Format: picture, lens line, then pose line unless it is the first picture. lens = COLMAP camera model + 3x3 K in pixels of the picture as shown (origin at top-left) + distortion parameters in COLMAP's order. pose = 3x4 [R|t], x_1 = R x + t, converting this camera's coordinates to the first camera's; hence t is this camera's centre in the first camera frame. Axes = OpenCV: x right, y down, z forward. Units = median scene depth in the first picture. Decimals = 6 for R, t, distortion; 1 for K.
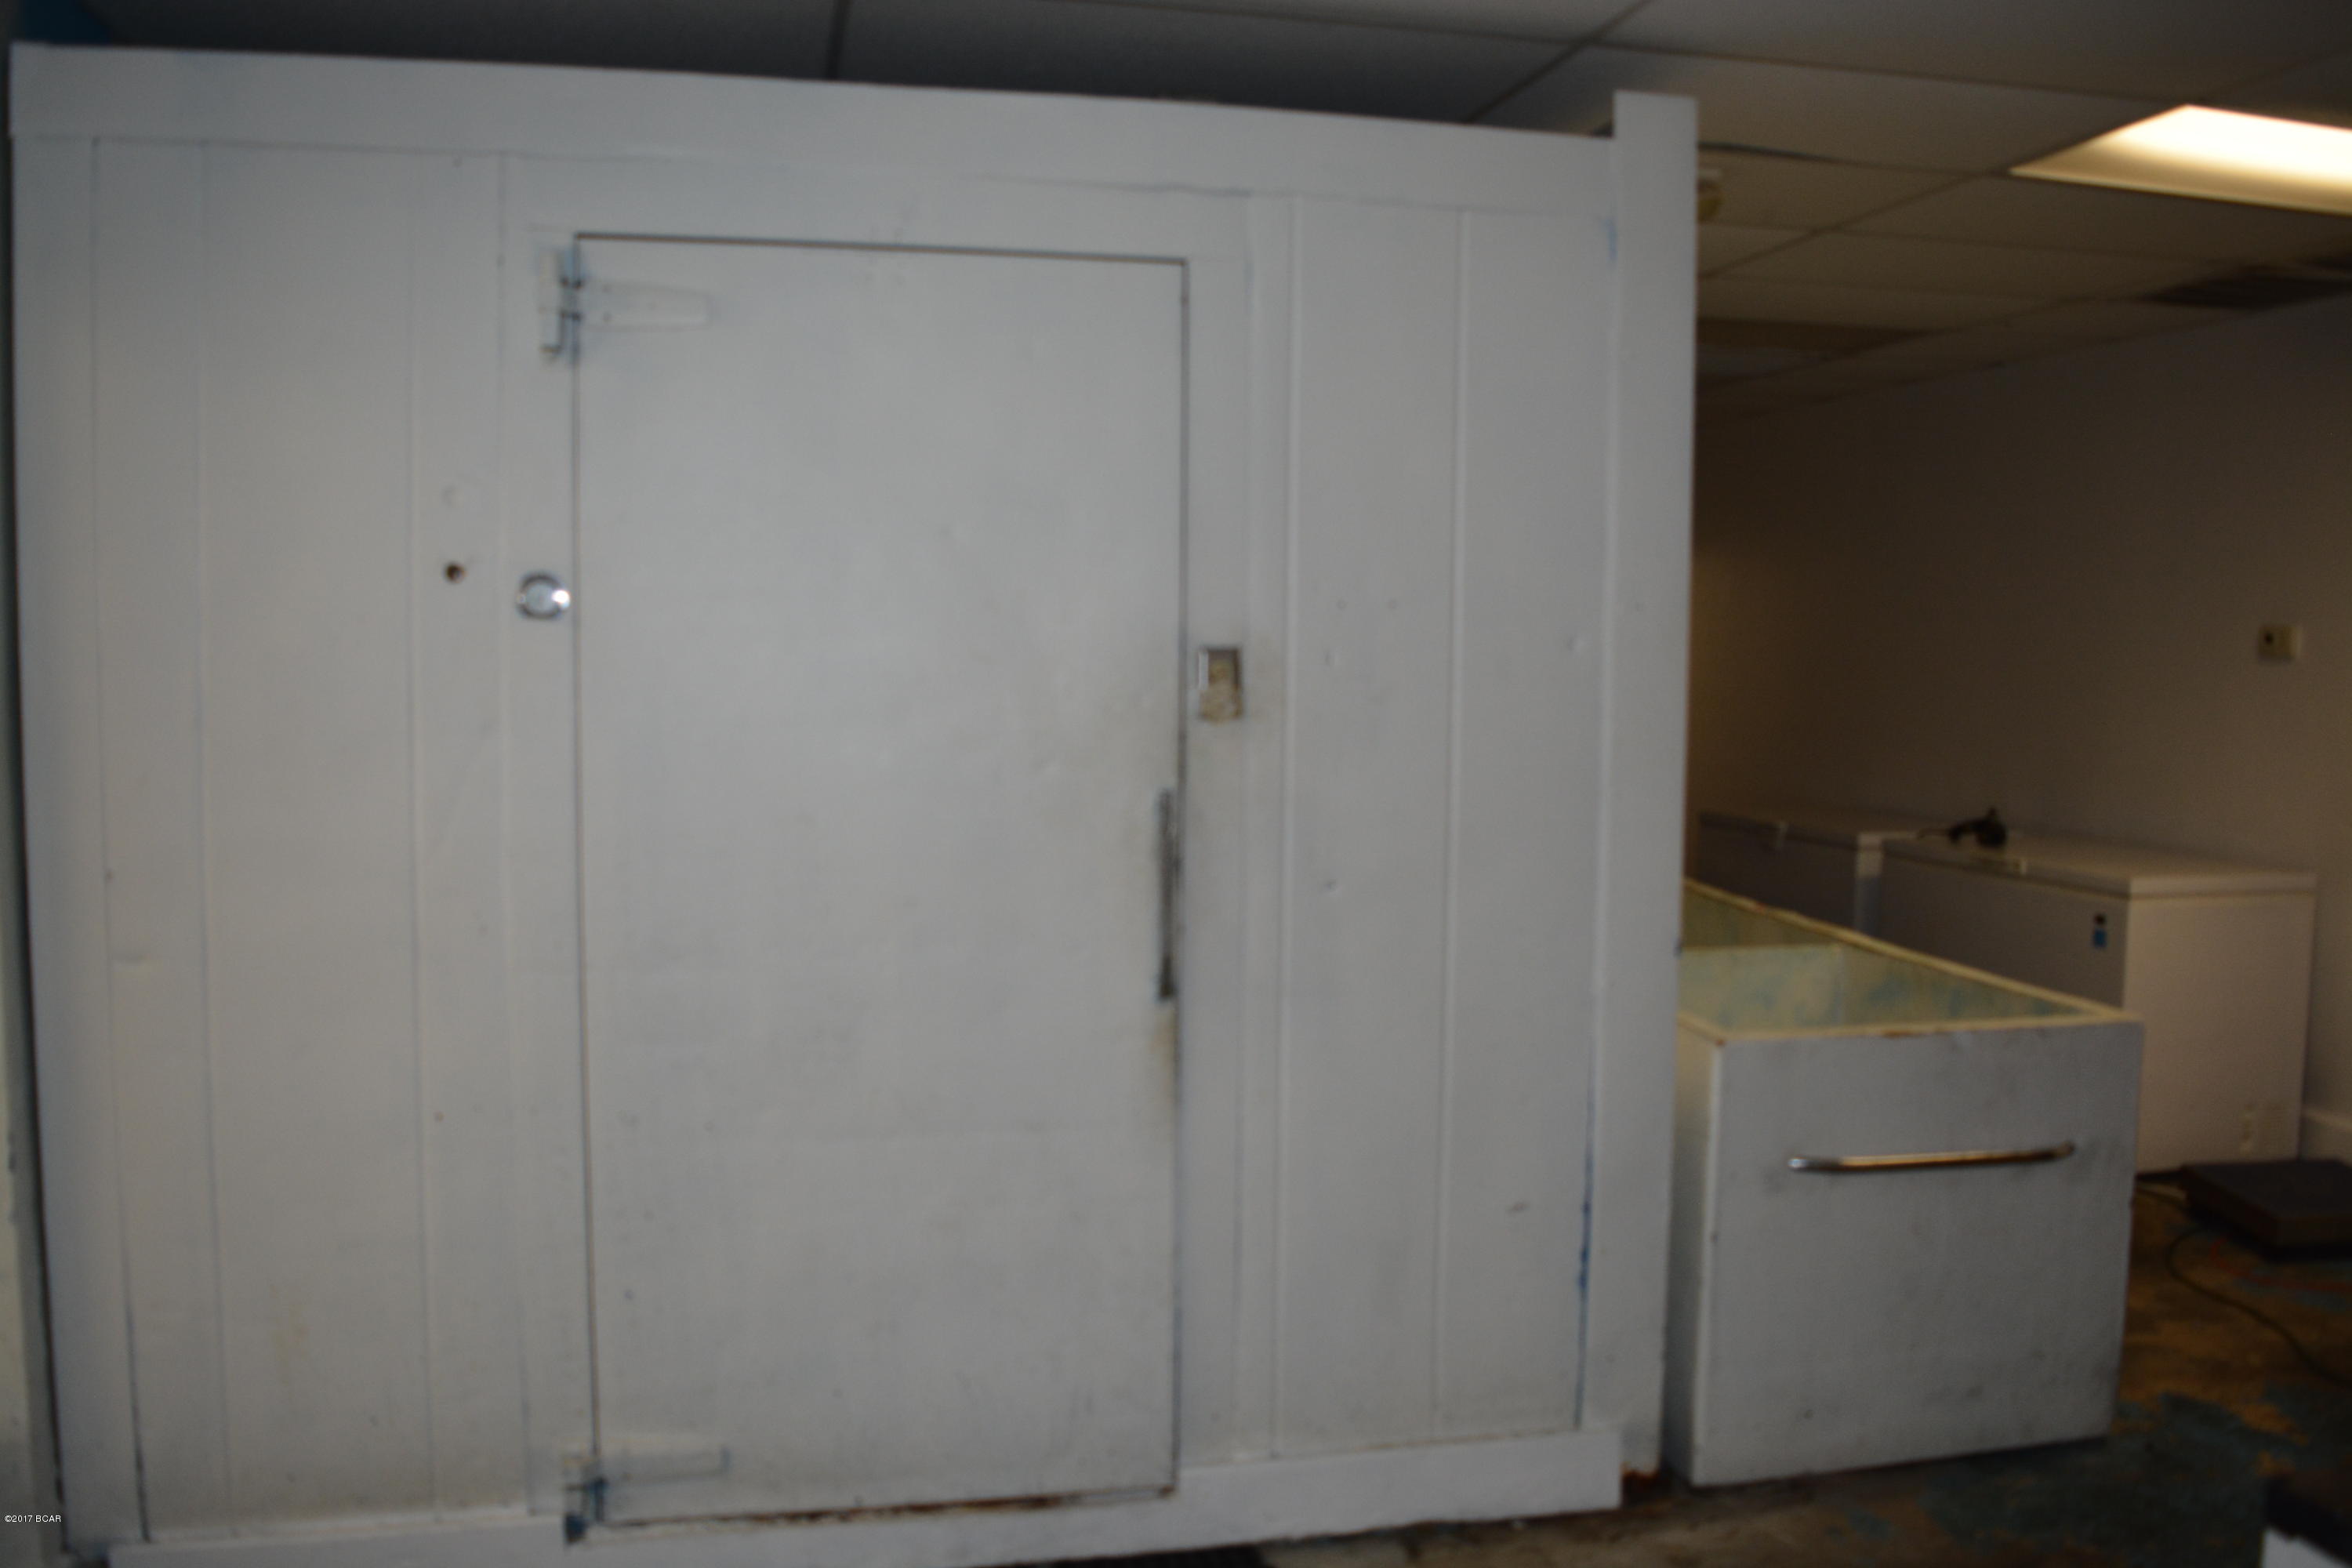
lens RADIAL K [[1867.0, 0, 1176.0], [0, 1867.0, 784.0], [0, 0, 1]] dist [-0.082531, -0.004339]
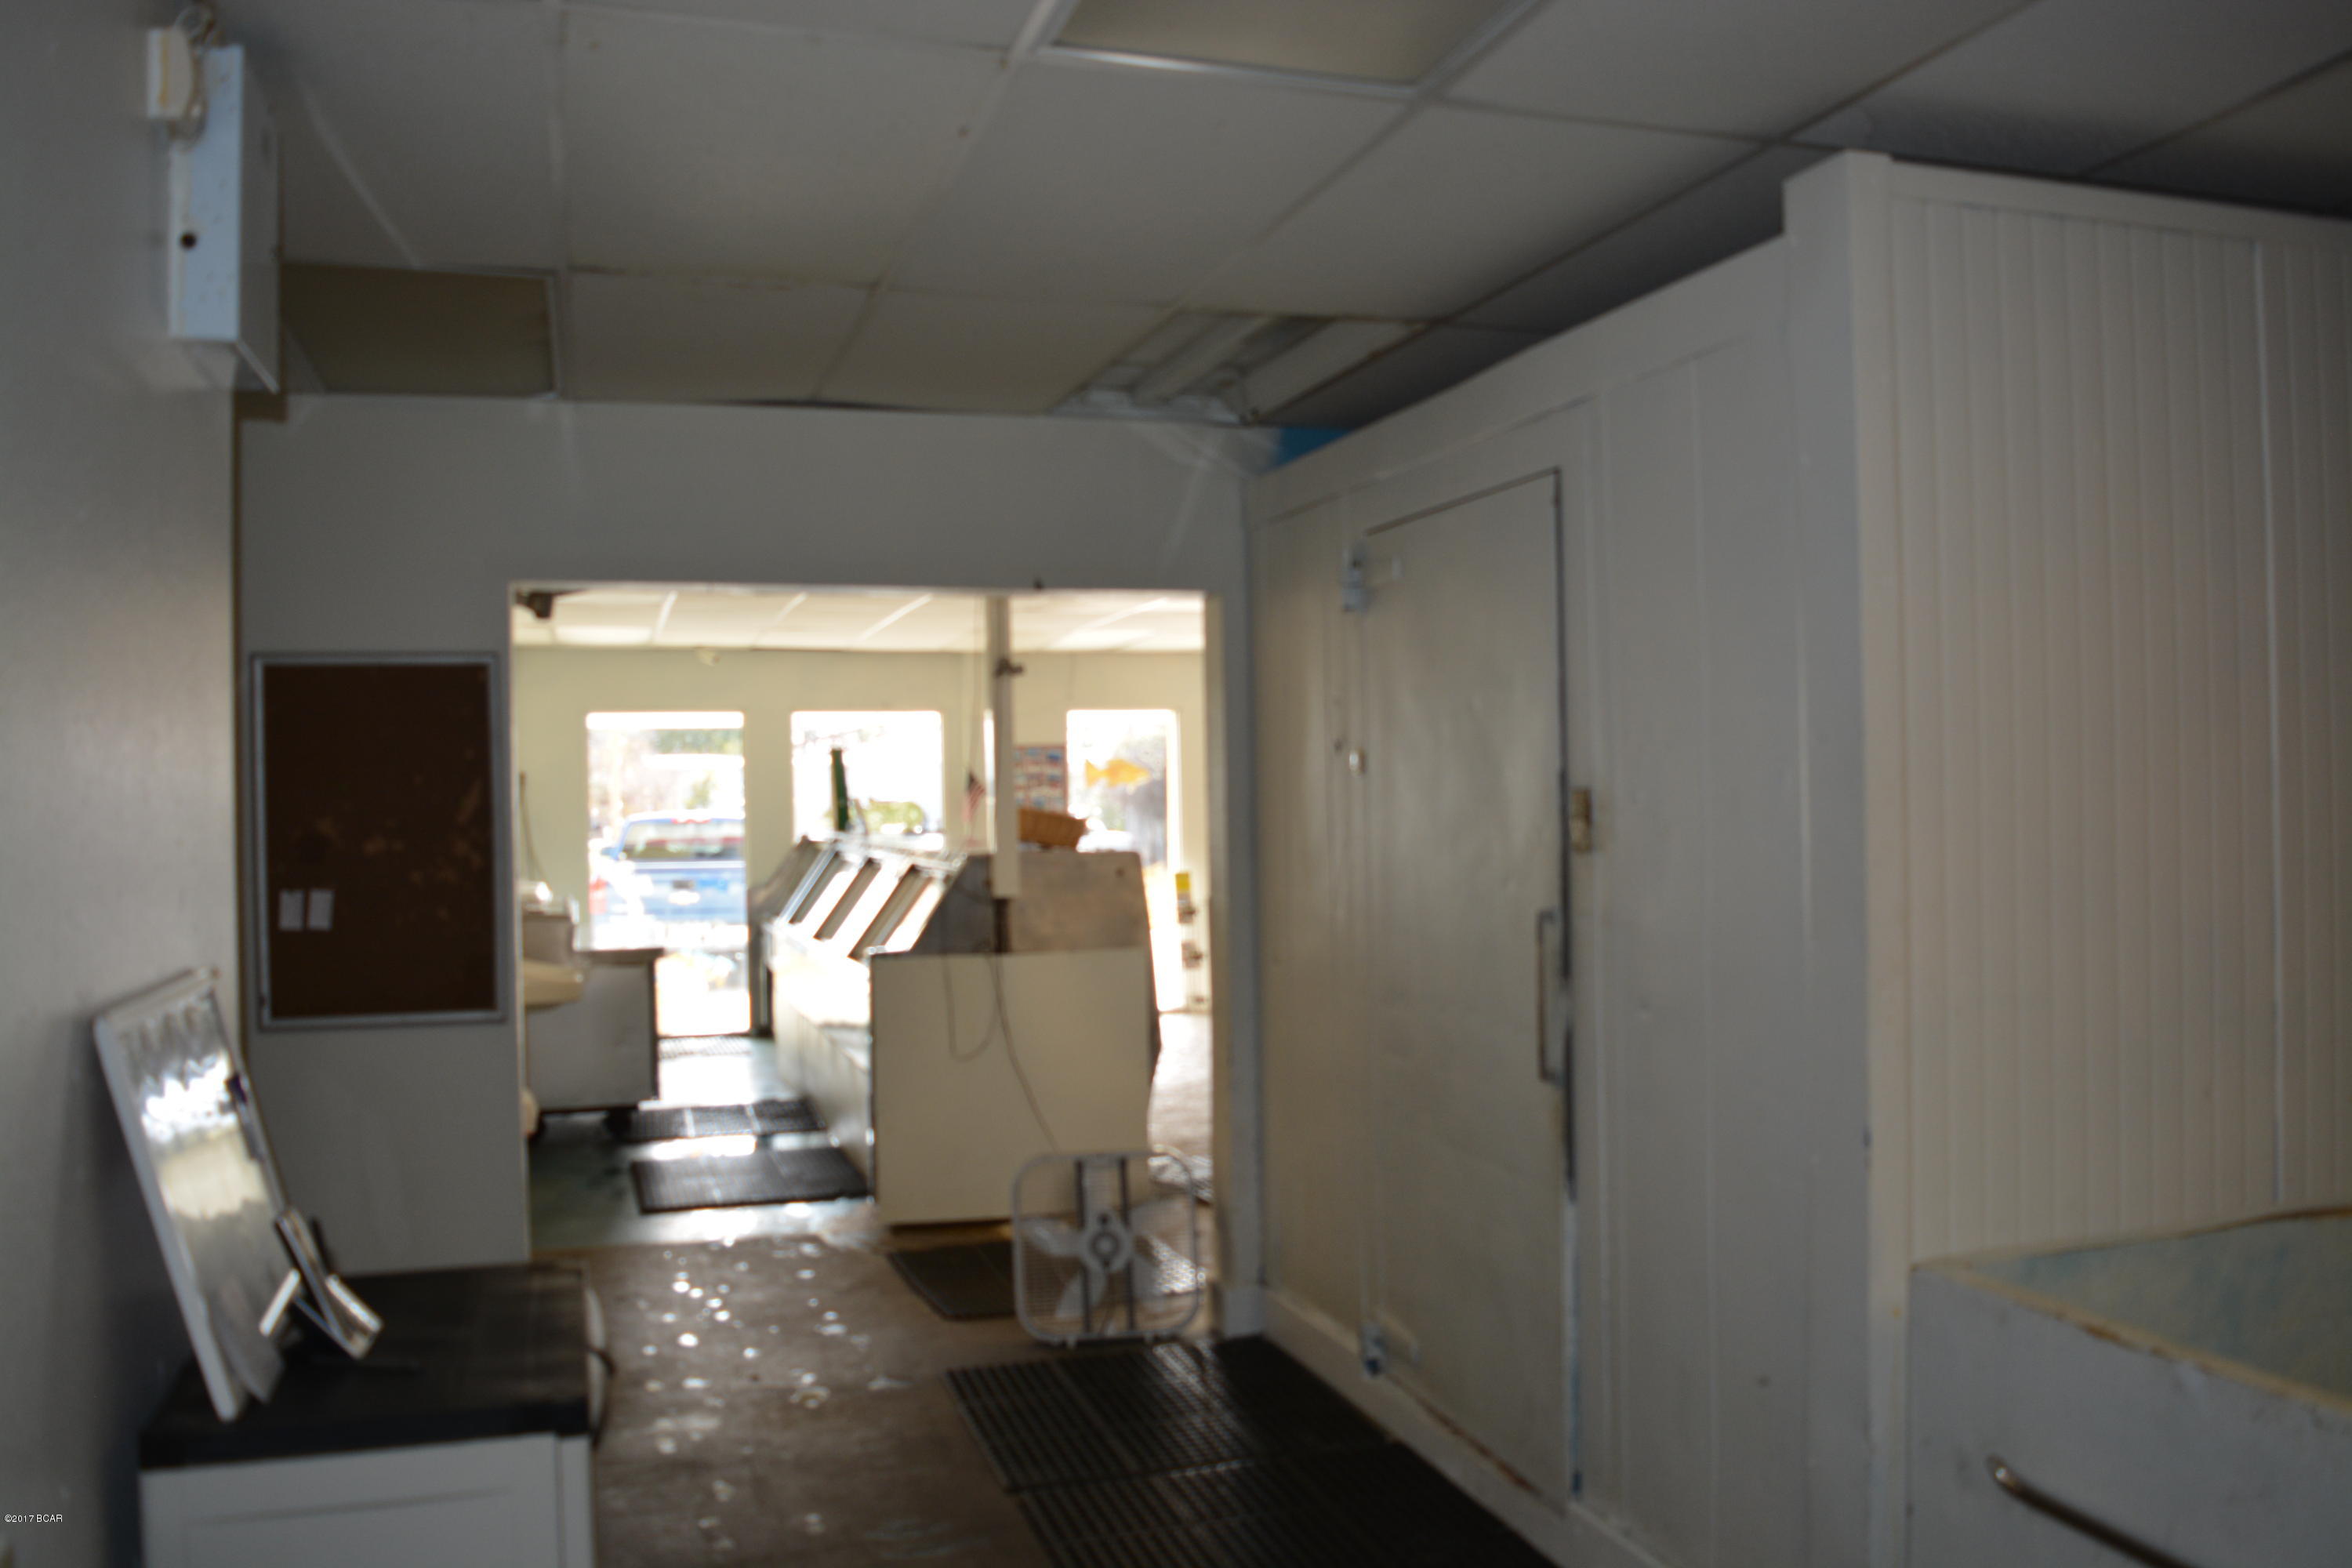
lens RADIAL K [[1867.0, 0, 1176.0], [0, 1867.0, 784.0], [0, 0, 1]] dist [-0.082531, -0.004339]
pose [[0.097779, -0.007805, -0.995177, 1.143434], [-0.044813, 0.998920, -0.012237, -0.051591], [0.994199, 0.045793, 0.097324, 0.634633]]
